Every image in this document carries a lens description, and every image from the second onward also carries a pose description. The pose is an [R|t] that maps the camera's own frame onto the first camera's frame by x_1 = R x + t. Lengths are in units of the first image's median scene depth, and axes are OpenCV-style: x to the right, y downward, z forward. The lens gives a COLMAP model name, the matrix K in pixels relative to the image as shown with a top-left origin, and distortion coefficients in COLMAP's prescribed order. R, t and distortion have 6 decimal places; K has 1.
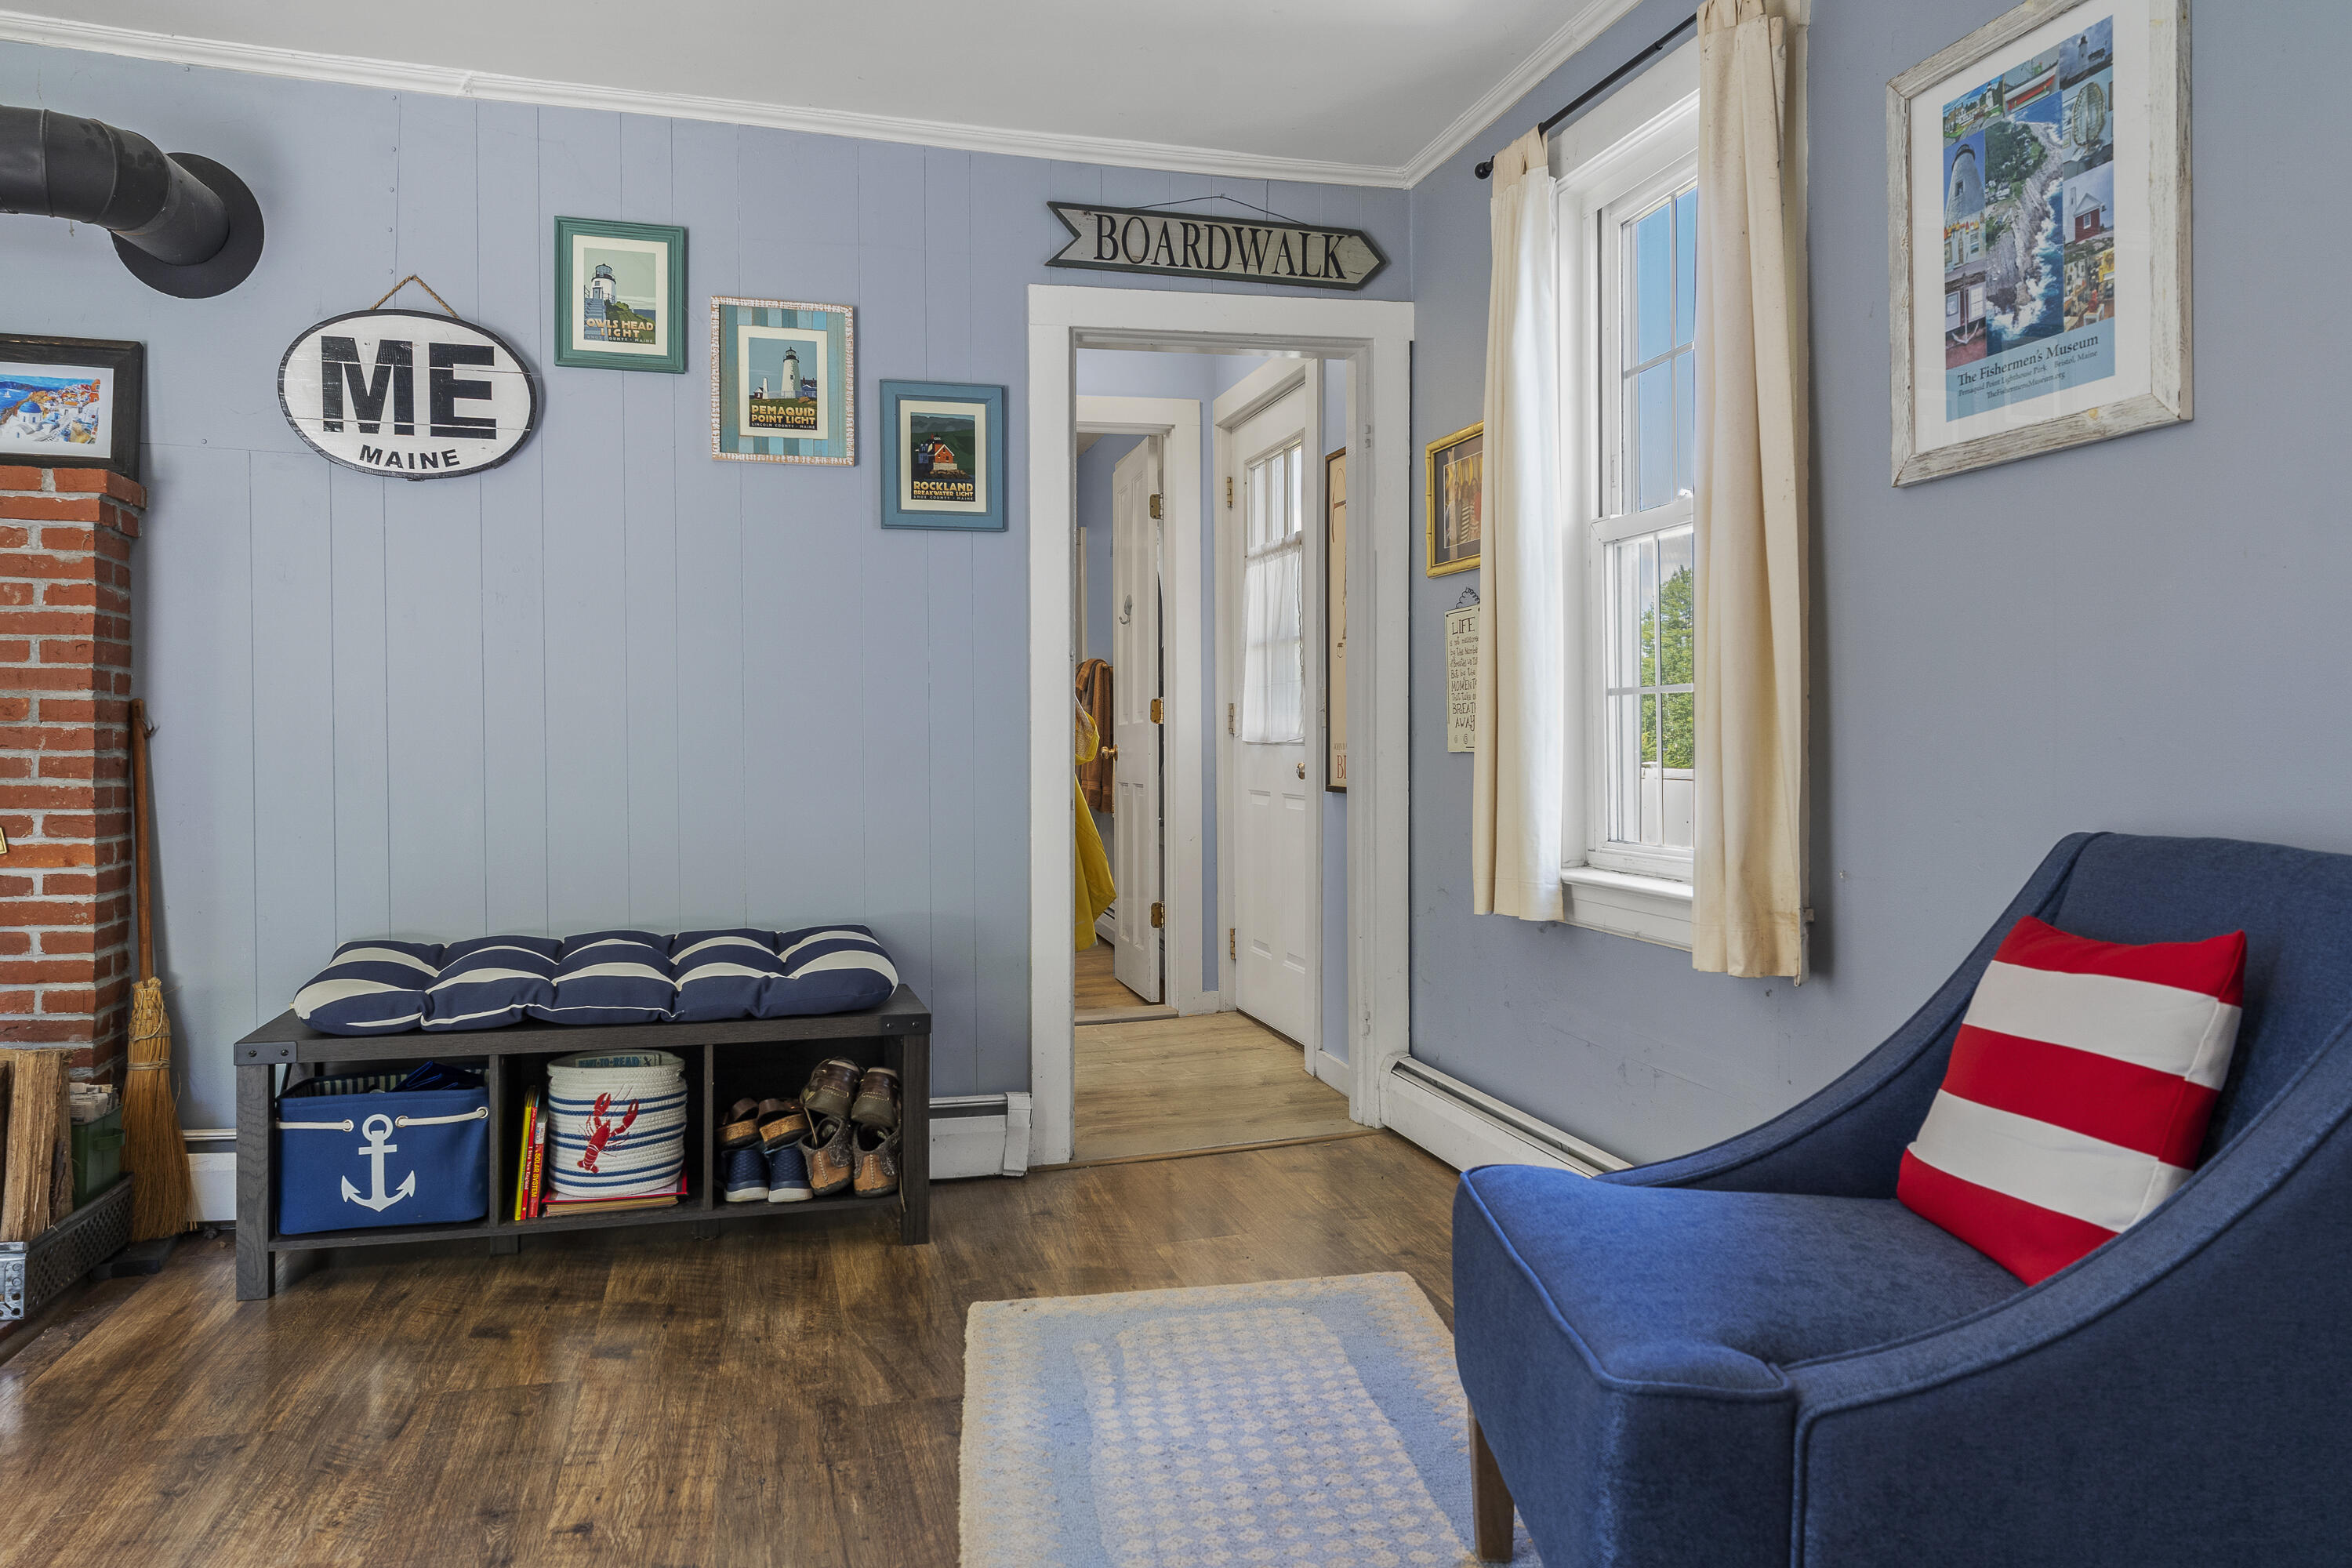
lens RADIAL K [[1619.9, 0, 1177.6], [0, 1619.9, 768.7], [0, 0, 1]] dist [-0.000418, 0.000029]
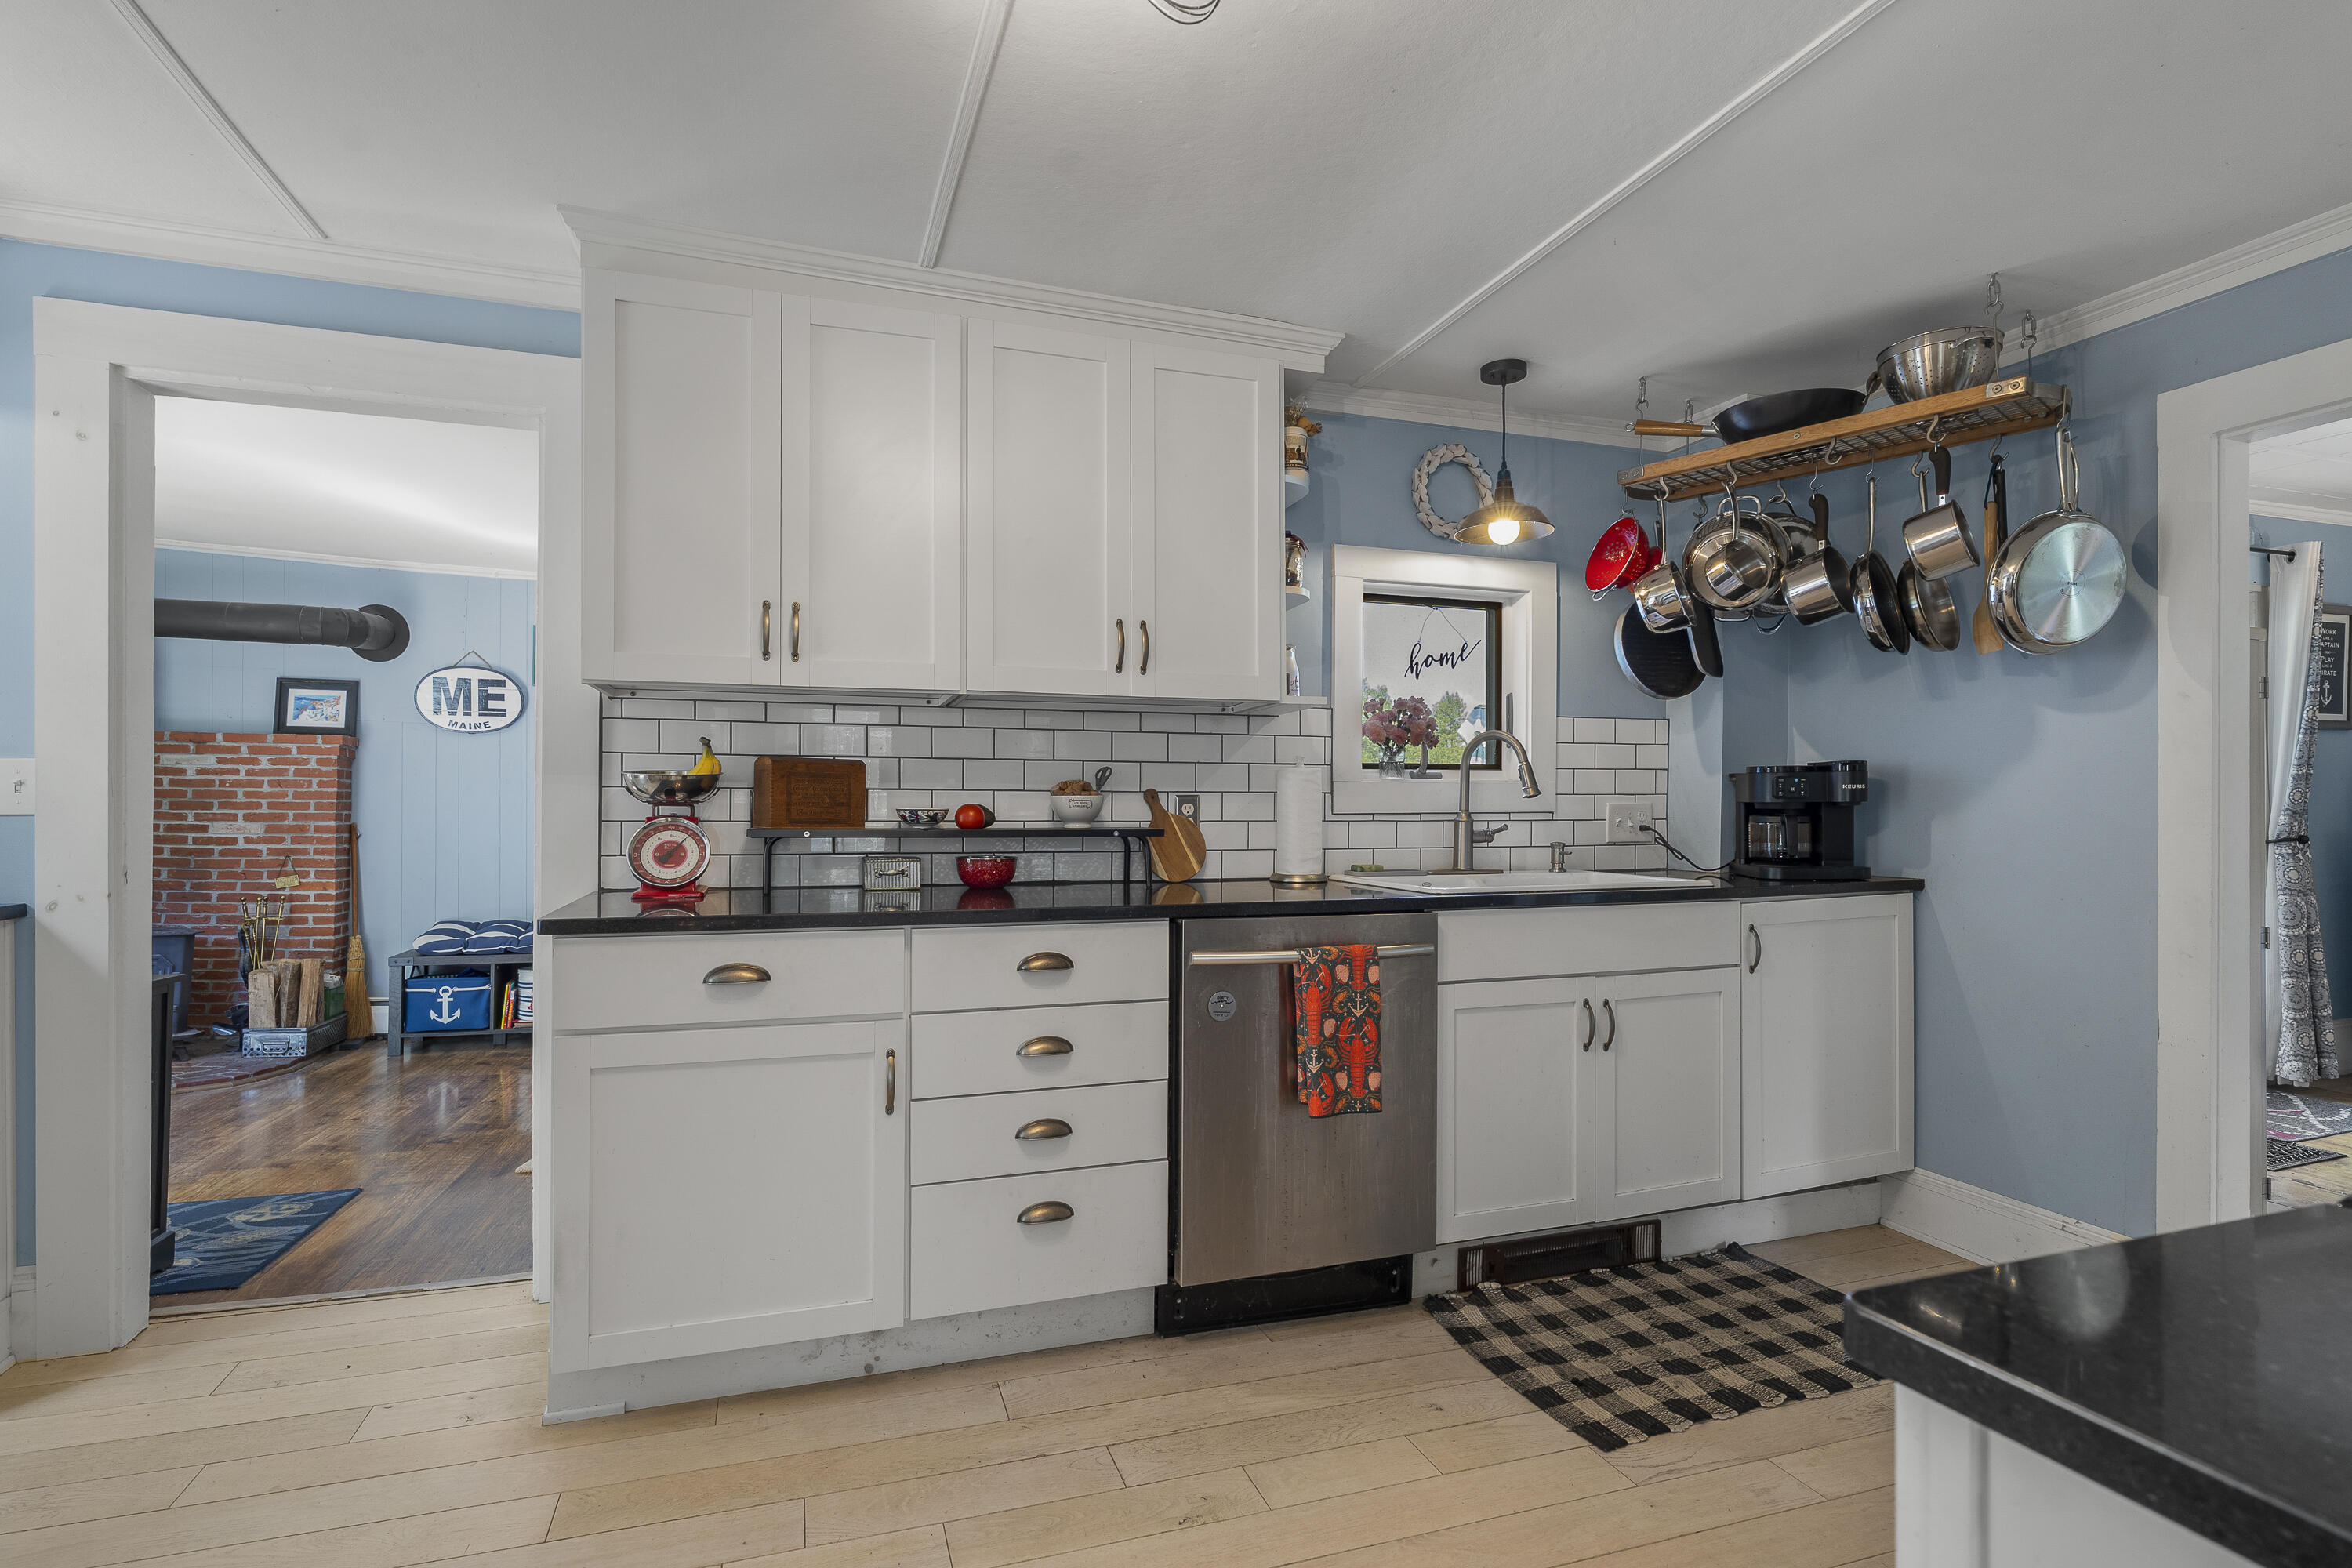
lens RADIAL K [[1133.6, 0, 1171.6], [0, 1133.6, 802.1], [0, 0, 1]] dist [-0.003529, -0.000963]
pose [[0.998621, 0.007318, 0.051986, 0.547507], [-0.006400, 0.999821, -0.017797, -0.054865], [-0.052107, 0.017440, 0.998489, -0.840068]]
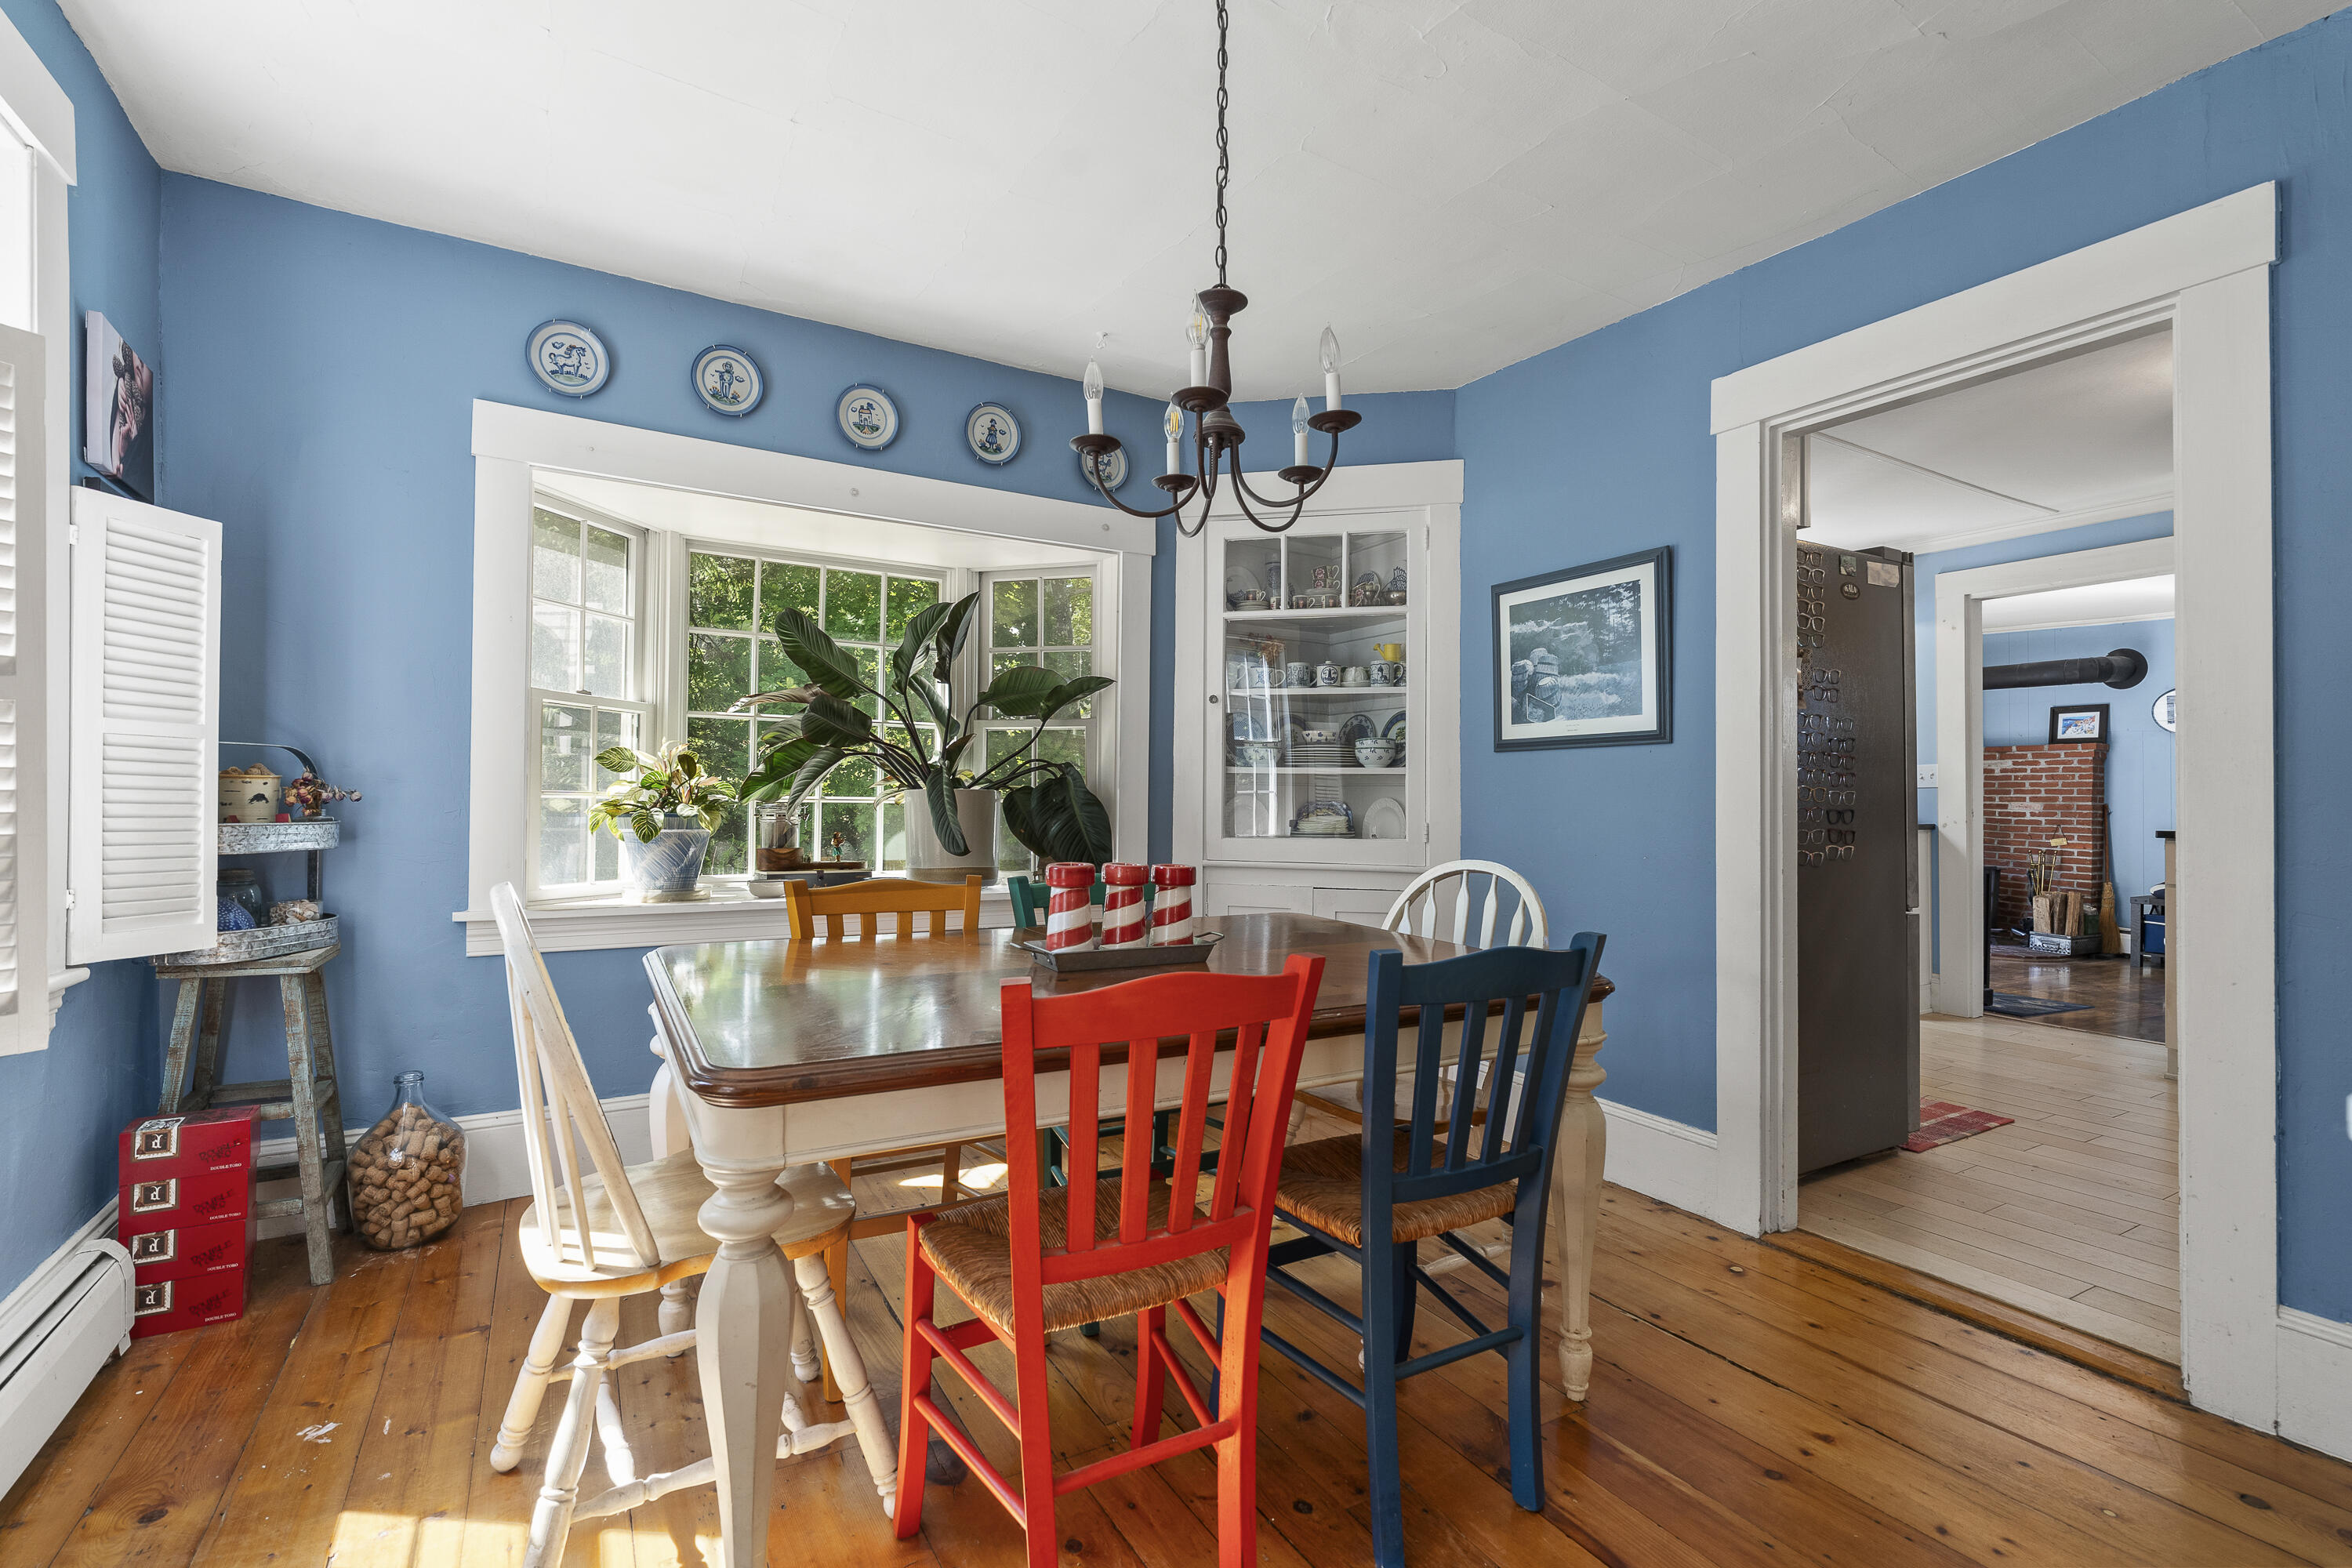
lens RADIAL K [[1074.3, 0, 1182.9], [0, 1074.3, 791.3], [0, 0, 1]] dist [-0.008386, 0.003478]
pose [[0.257103, -0.002872, -0.966380, 1.159018], [-0.017354, 0.999821, -0.007588, -0.018218], [0.966228, 0.018722, 0.257007, -1.636344]]
